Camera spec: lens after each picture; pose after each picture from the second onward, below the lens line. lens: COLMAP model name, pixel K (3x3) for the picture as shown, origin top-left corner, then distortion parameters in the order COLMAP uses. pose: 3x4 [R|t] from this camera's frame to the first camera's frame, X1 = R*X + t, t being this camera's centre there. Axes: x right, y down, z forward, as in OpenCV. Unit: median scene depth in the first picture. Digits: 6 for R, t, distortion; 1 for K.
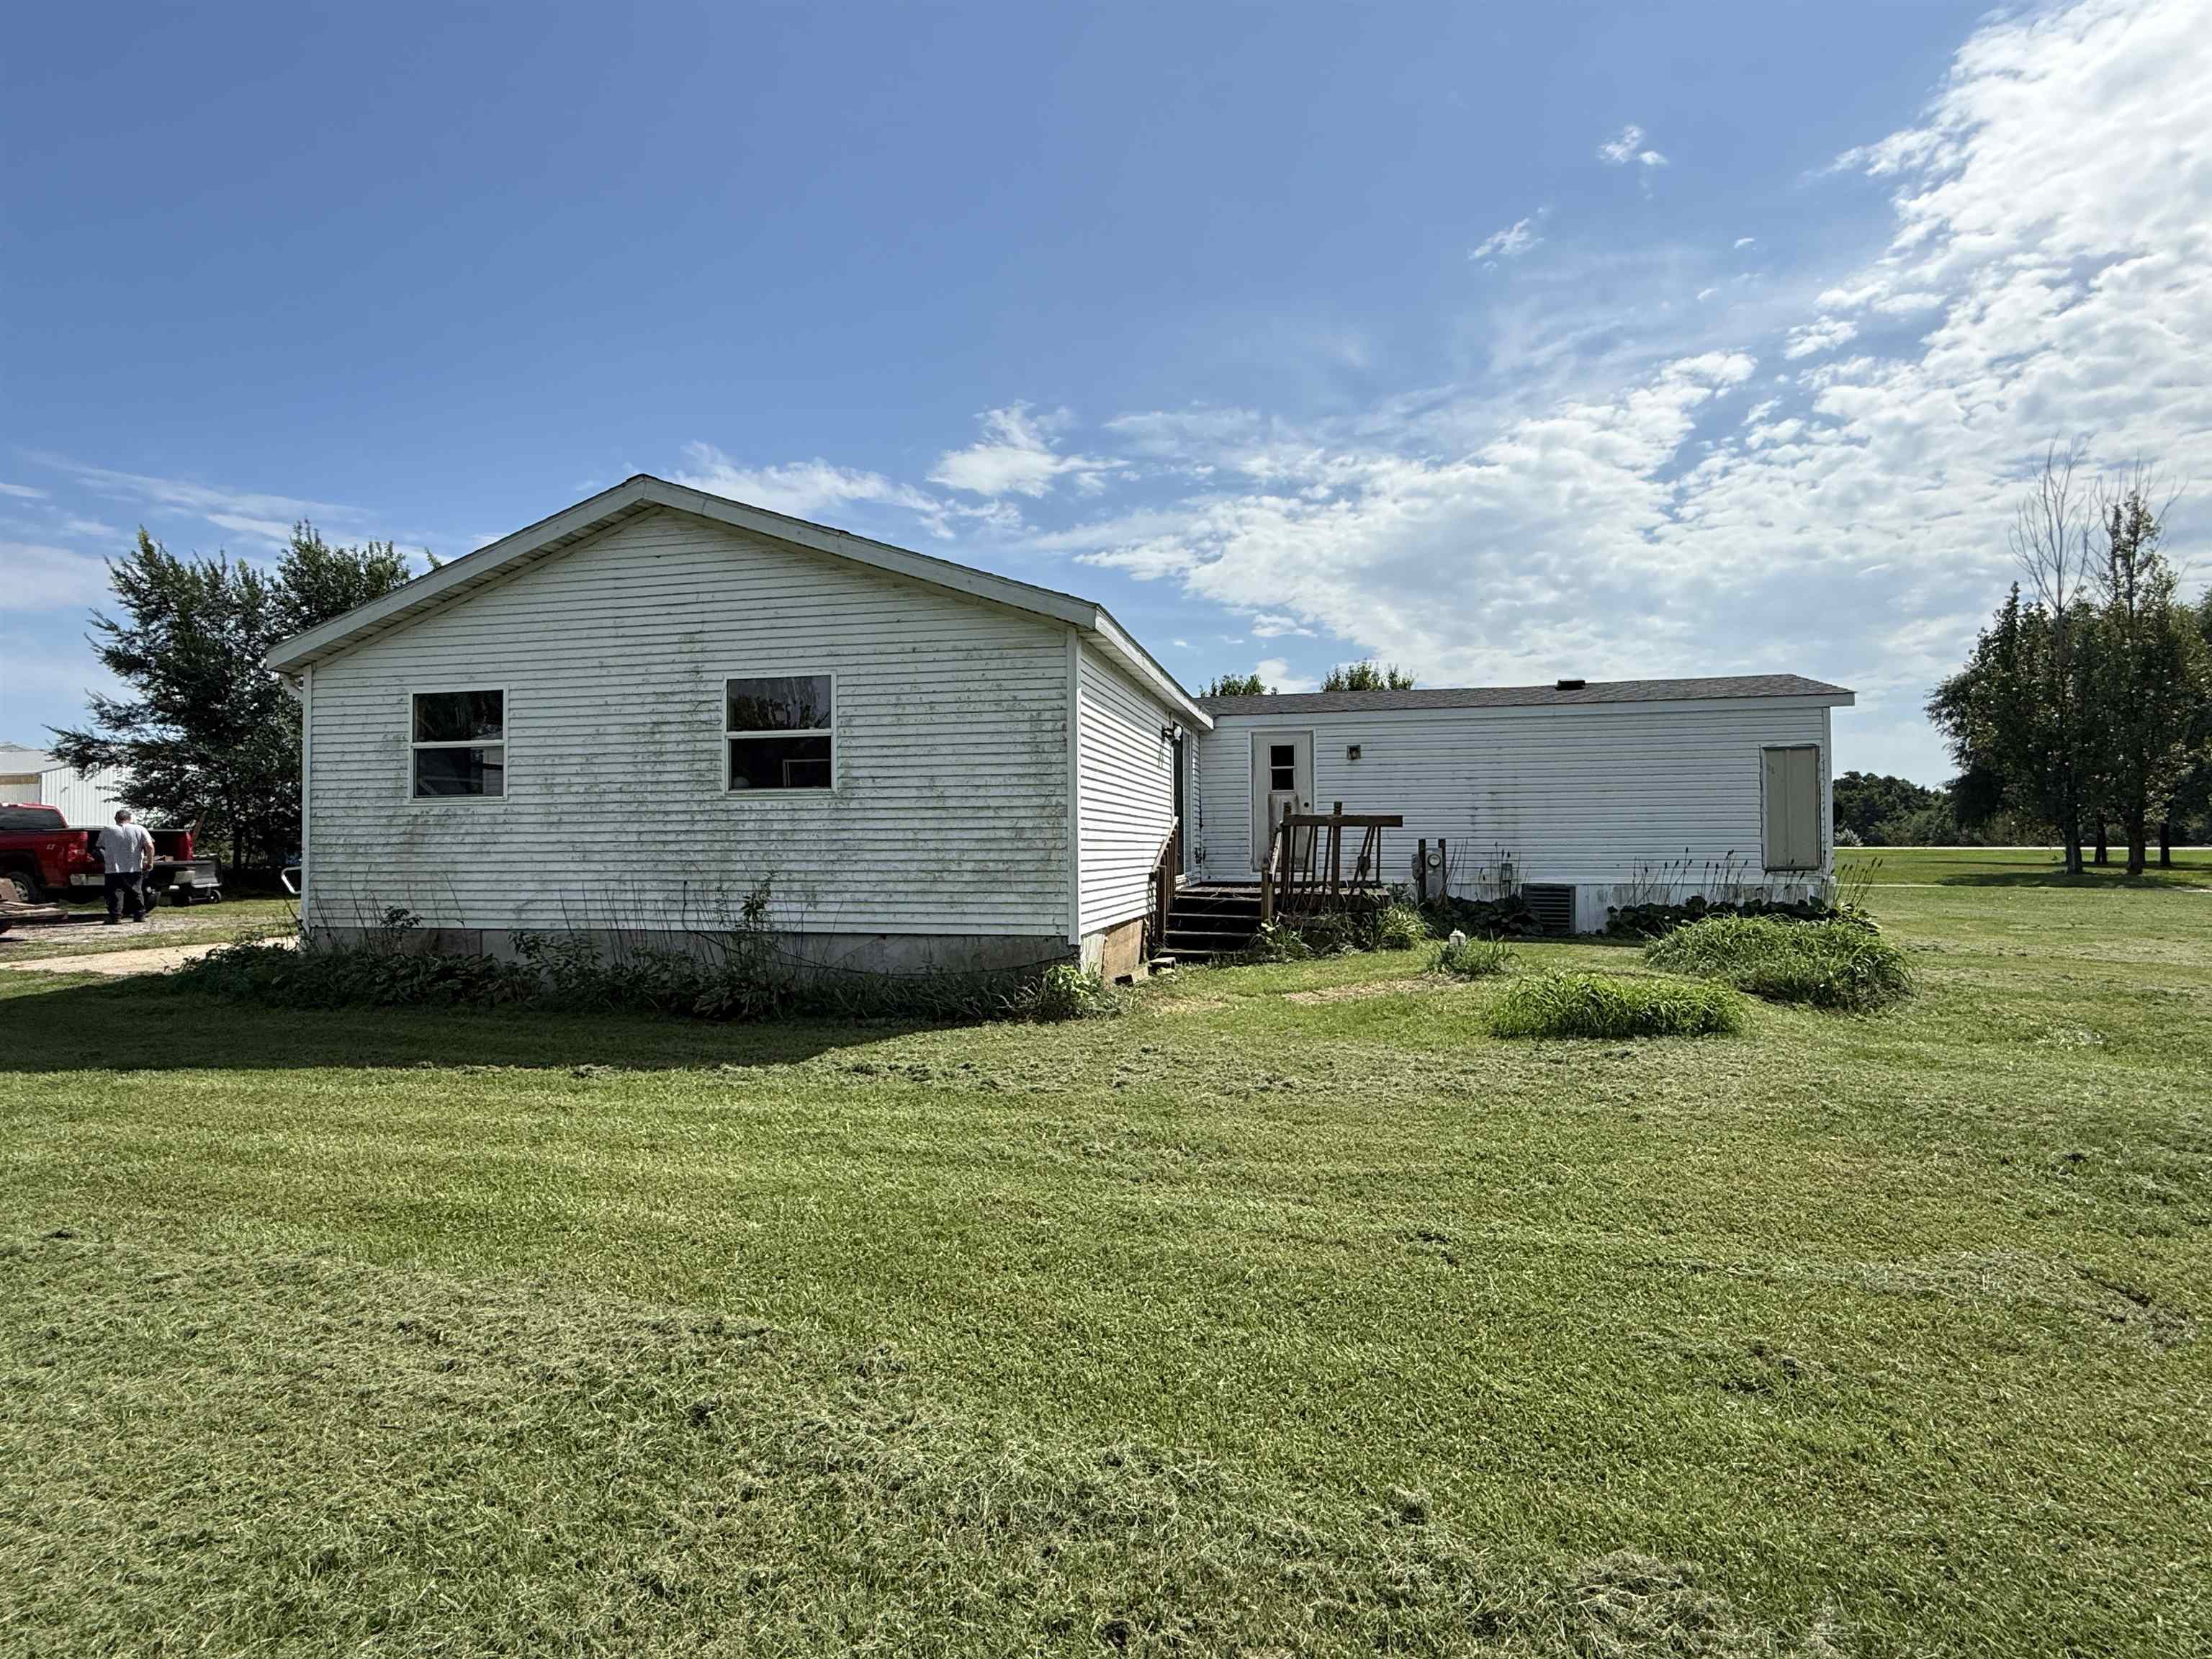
lens RADIAL K [[1095.8, 0, 1103.7], [0, 1095.8, 809.6], [0, 0, 1]] dist [0.004025, 0.000273]
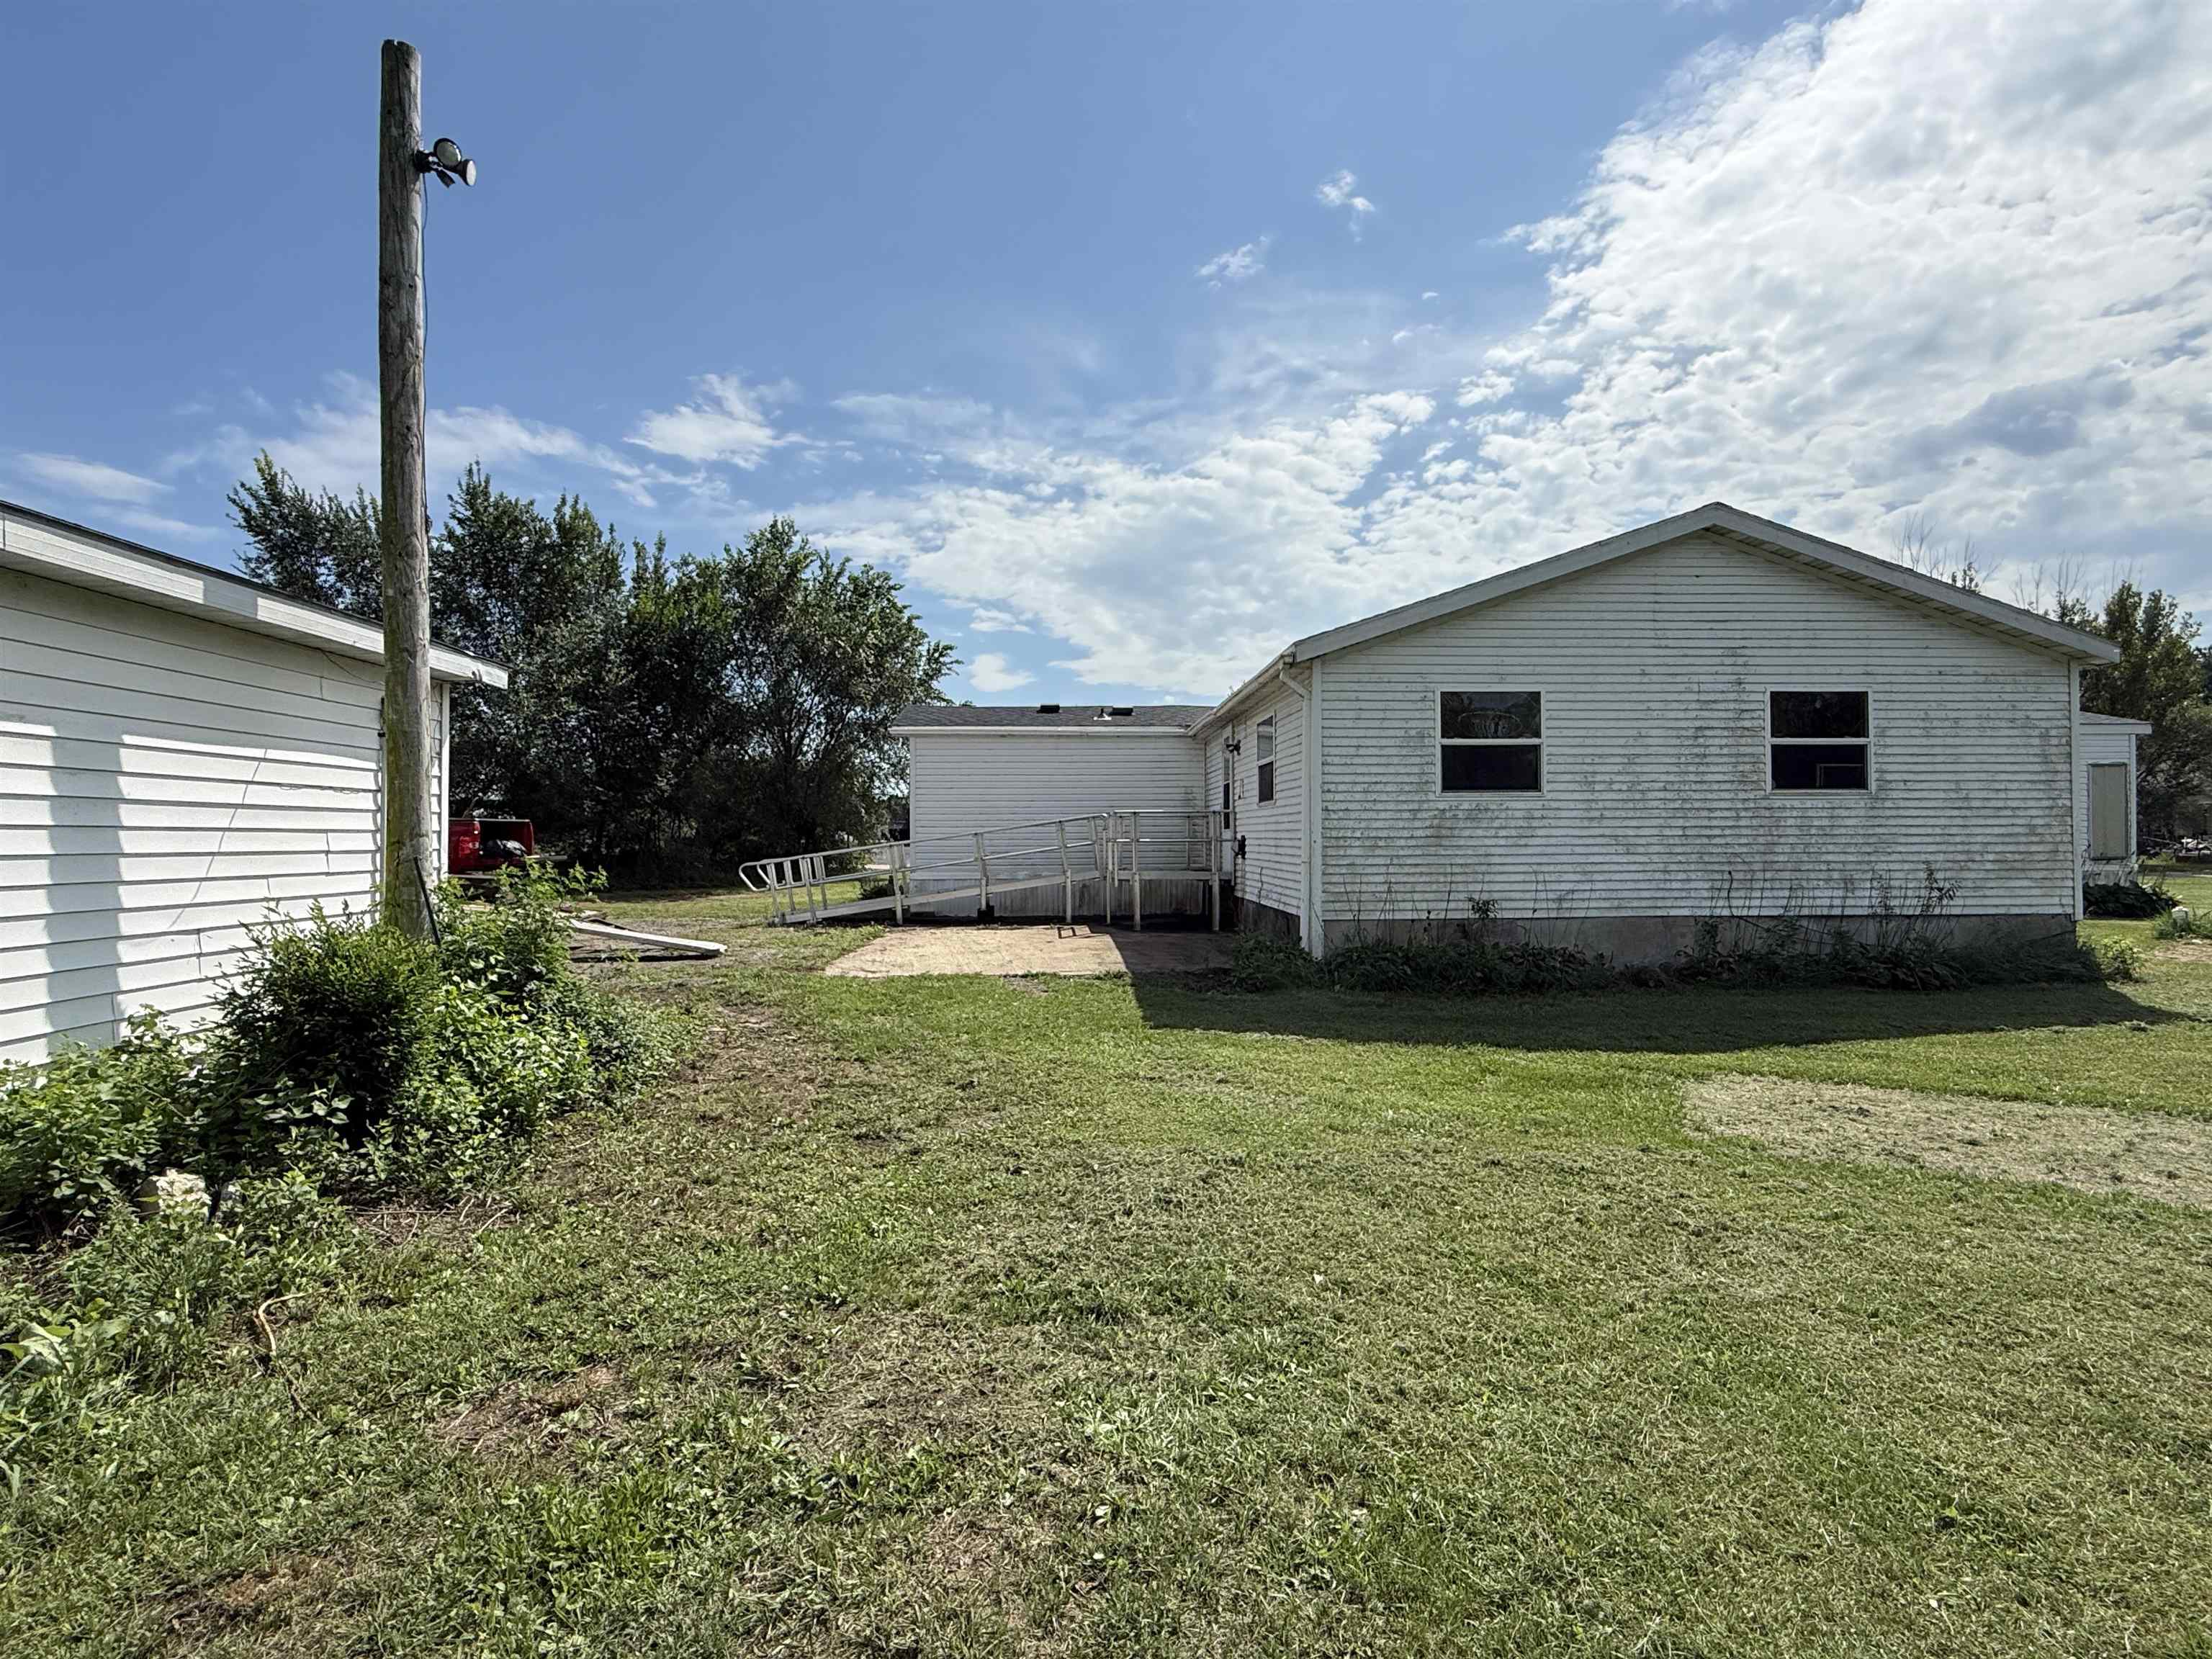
lens RADIAL K [[1095.8, 0, 1108.0], [0, 1095.8, 832.7], [0, 0, 1]] dist [0.004025, 0.000273]
pose [[0.966444, 0.002995, 0.256858, -1.274131], [-0.009801, 0.999634, 0.025222, 0.004215], [-0.256689, -0.026893, 0.966120, 0.085519]]
